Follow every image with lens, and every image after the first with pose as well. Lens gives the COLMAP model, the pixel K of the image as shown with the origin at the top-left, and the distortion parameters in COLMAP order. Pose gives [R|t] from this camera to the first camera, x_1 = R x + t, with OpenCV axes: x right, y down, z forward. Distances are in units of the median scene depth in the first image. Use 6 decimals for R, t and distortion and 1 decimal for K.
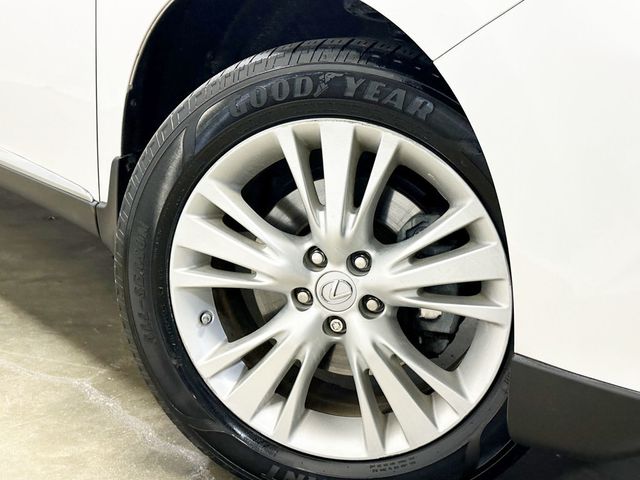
lens RADIAL K [[864.0, 0, 324.7], [0, 864.0, 242.4], [0, 0, 1]] dist [0.237129, -0.624084]
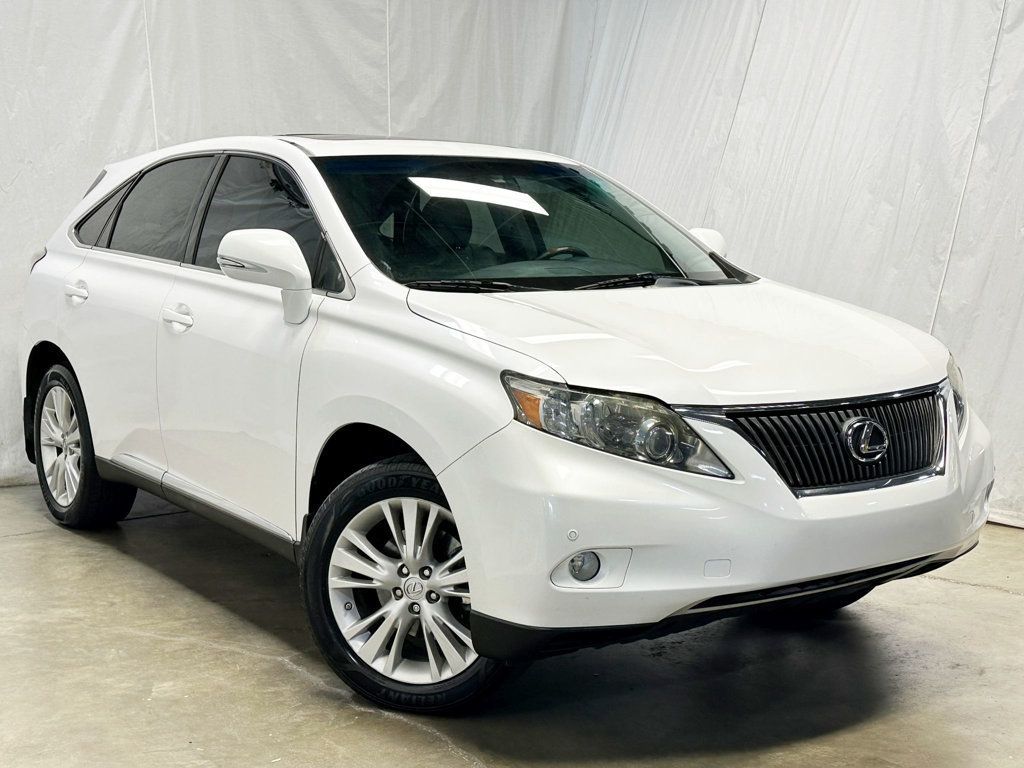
lens RADIAL K [[1382.5, 0, 519.6], [0, 1382.5, 387.9], [0, 0, 1]] dist [0.237129, -0.624084]
pose [[0.992306, -0.023193, -0.121621, 0.604889], [0.004859, 0.988837, -0.148925, 0.075559], [0.123717, 0.147188, 0.981341, -1.944273]]
